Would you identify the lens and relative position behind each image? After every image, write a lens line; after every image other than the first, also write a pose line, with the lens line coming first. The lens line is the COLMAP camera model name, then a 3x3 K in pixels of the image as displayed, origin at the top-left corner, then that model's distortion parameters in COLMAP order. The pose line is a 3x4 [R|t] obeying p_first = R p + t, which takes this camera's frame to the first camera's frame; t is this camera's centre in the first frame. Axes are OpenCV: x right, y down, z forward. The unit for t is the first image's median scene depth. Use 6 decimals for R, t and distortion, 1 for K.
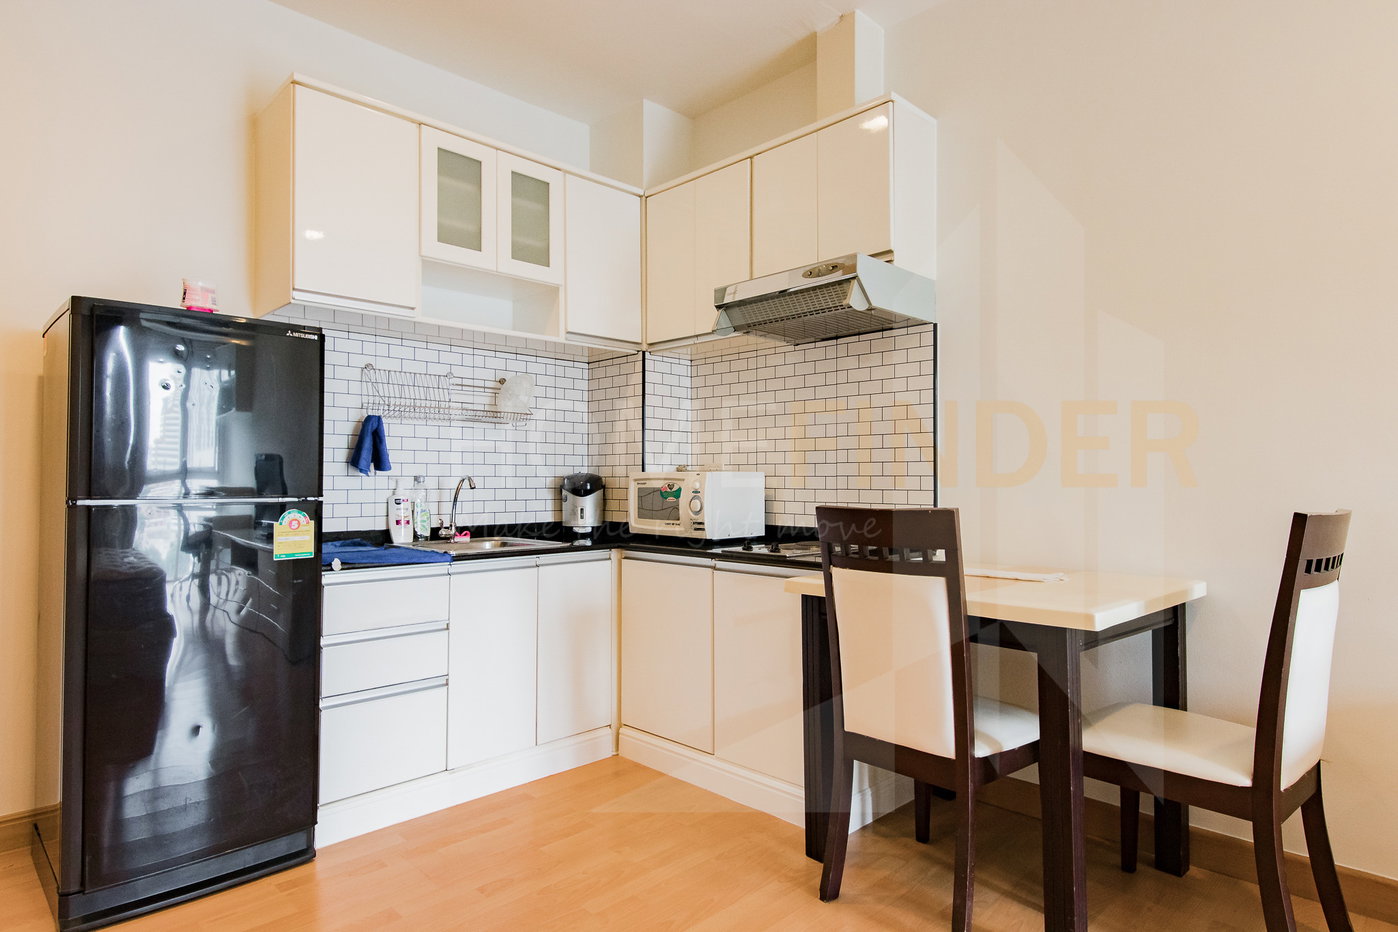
lens RADIAL K [[804.5, 0, 699.0], [0, 804.5, 466.0], [0, 0, 1]] dist [0.003158, -0.000507]
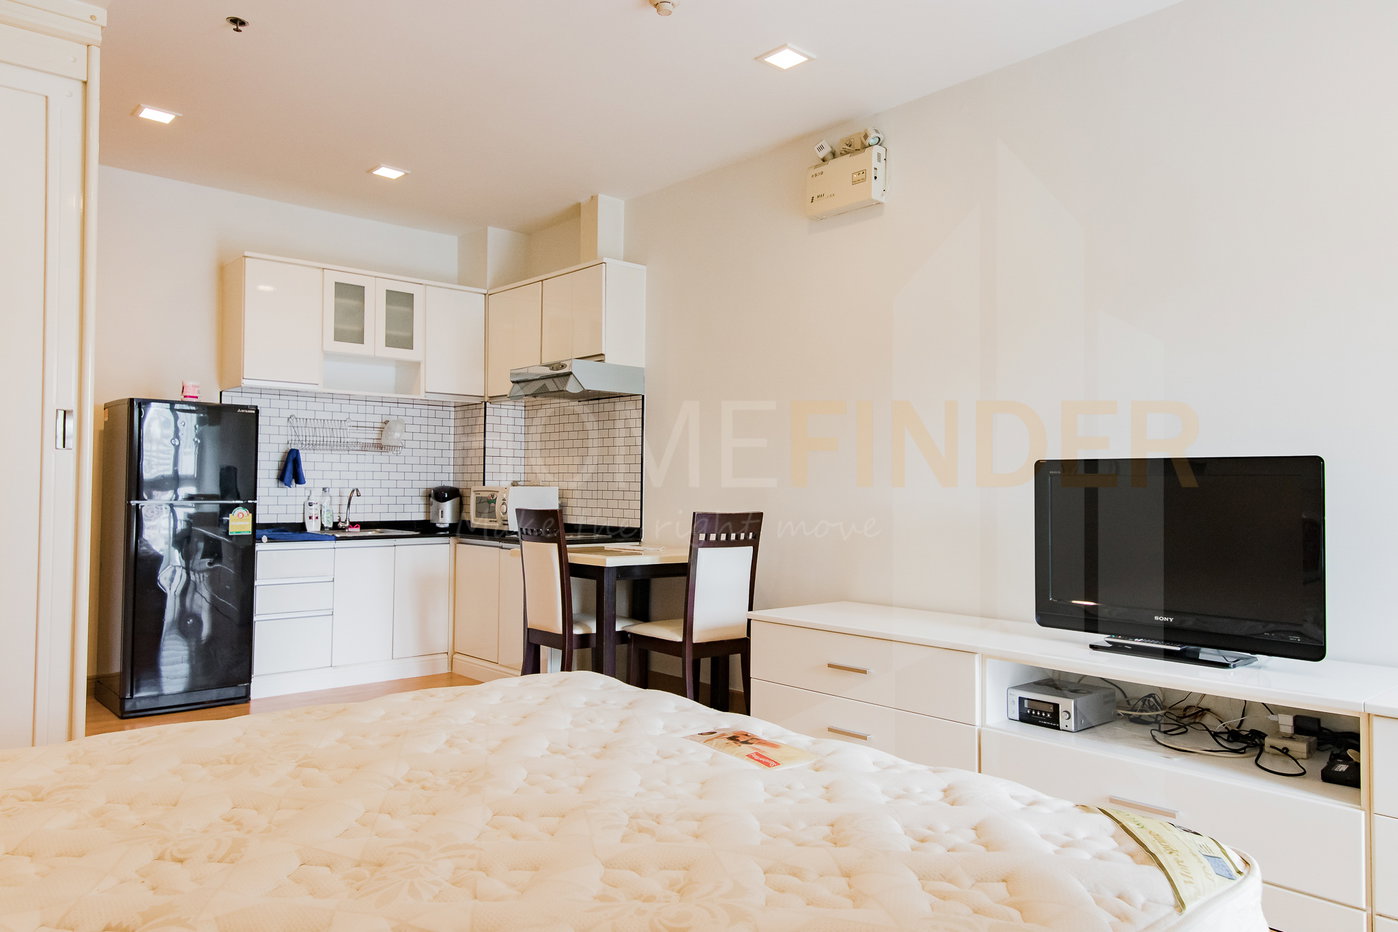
lens RADIAL K [[934.7, 0, 699.0], [0, 934.7, 466.0], [0, 0, 1]] dist [0.002521, 0.000366]
pose [[0.999540, 0.008714, -0.029056, 0.412195], [-0.008824, 0.999954, -0.003670, -0.028359], [0.029023, 0.003925, 0.999571, -0.752037]]
